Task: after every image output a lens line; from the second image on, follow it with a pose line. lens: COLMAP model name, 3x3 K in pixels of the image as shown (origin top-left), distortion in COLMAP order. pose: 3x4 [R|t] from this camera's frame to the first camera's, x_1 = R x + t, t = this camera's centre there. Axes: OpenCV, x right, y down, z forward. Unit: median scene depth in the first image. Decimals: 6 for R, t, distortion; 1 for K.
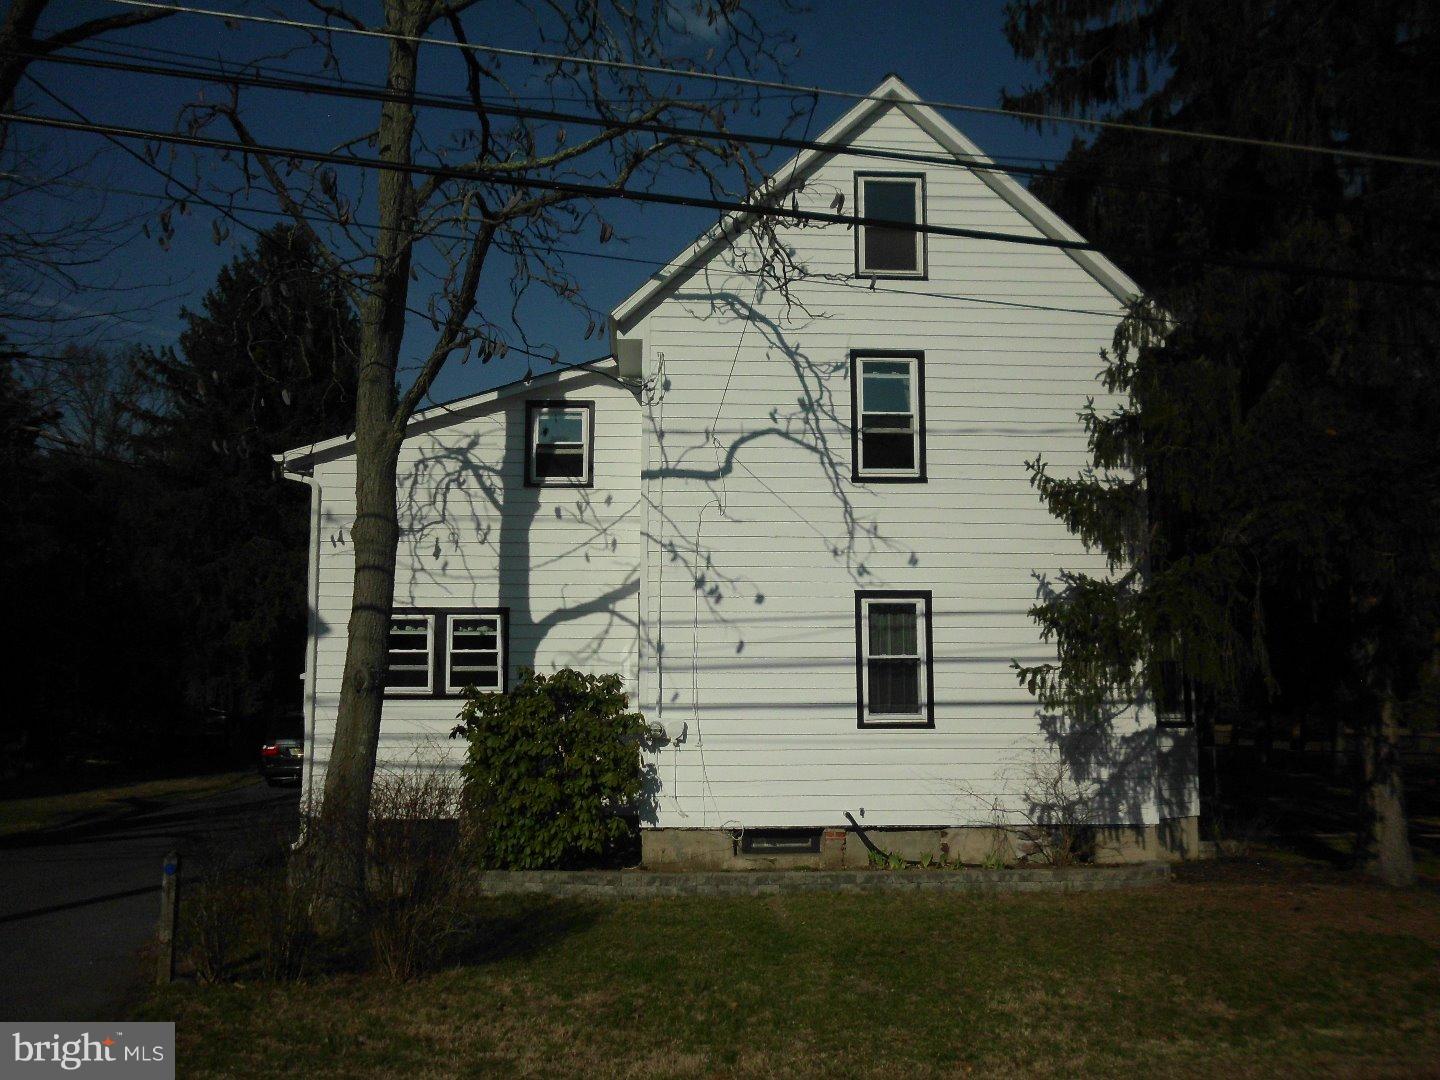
lens RADIAL K [[1171.1, 0, 720.0], [0, 1171.1, 540.0], [0, 0, 1]] dist [-0.008969, -0.003068]
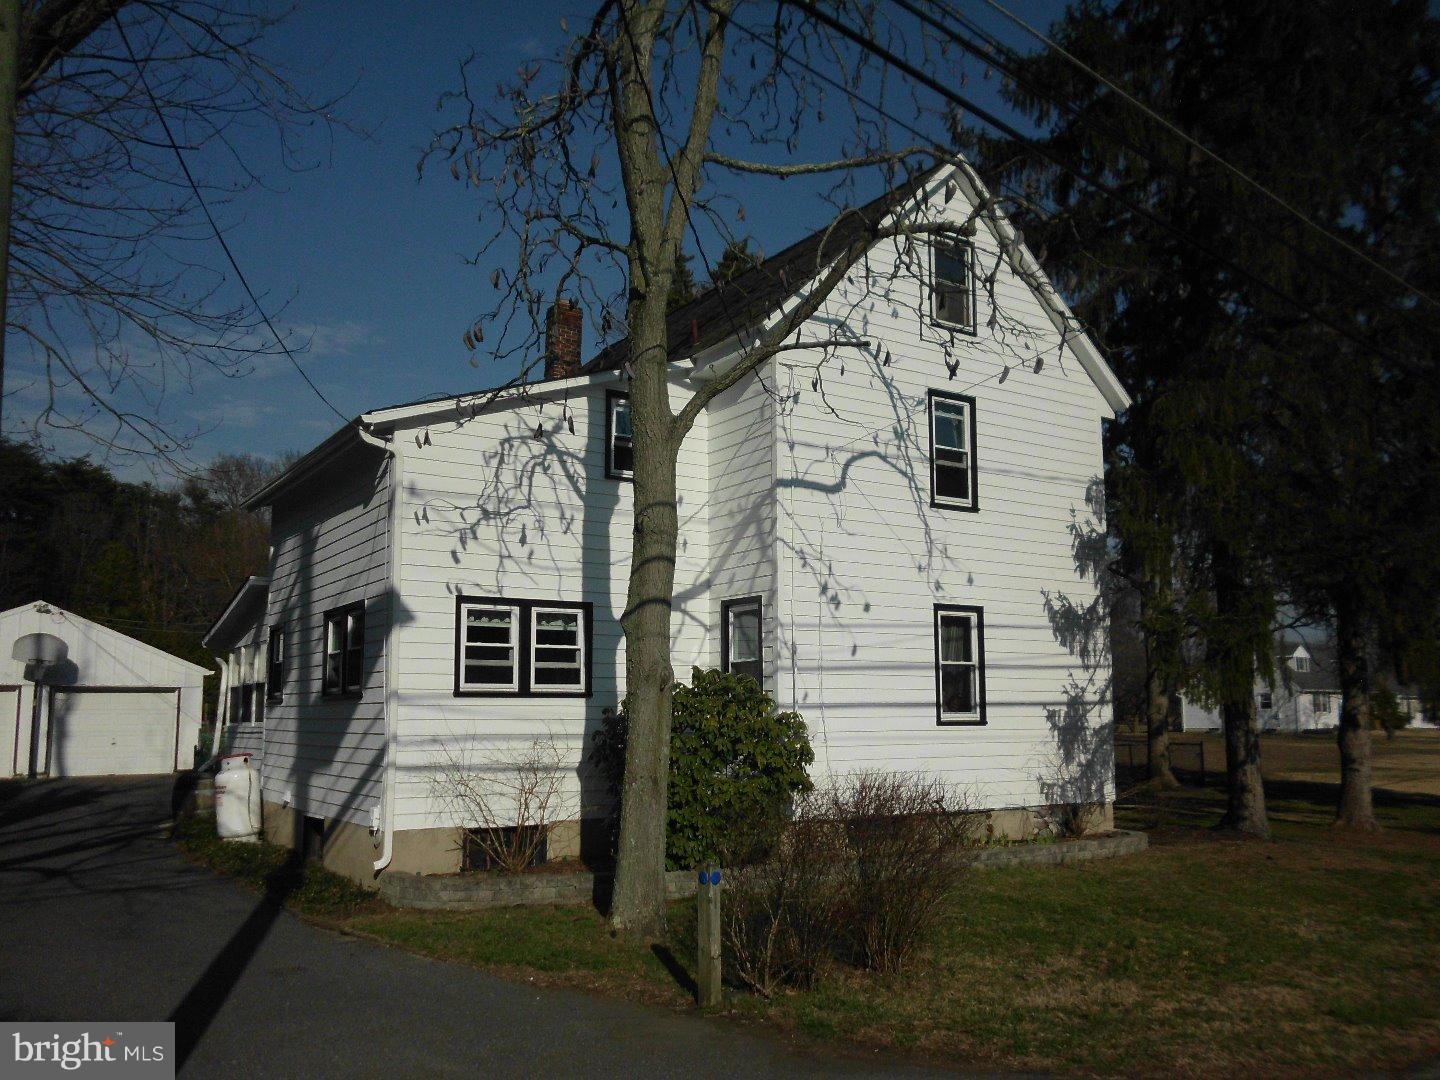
lens RADIAL K [[1171.1, 0, 720.0], [0, 1171.1, 540.0], [0, 0, 1]] dist [-0.008969, -0.003068]
pose [[0.866762, 0.073204, 0.493320, -0.609565], [-0.072815, 0.997144, -0.020030, 0.019581], [-0.493378, -0.018560, 0.869617, 0.121098]]
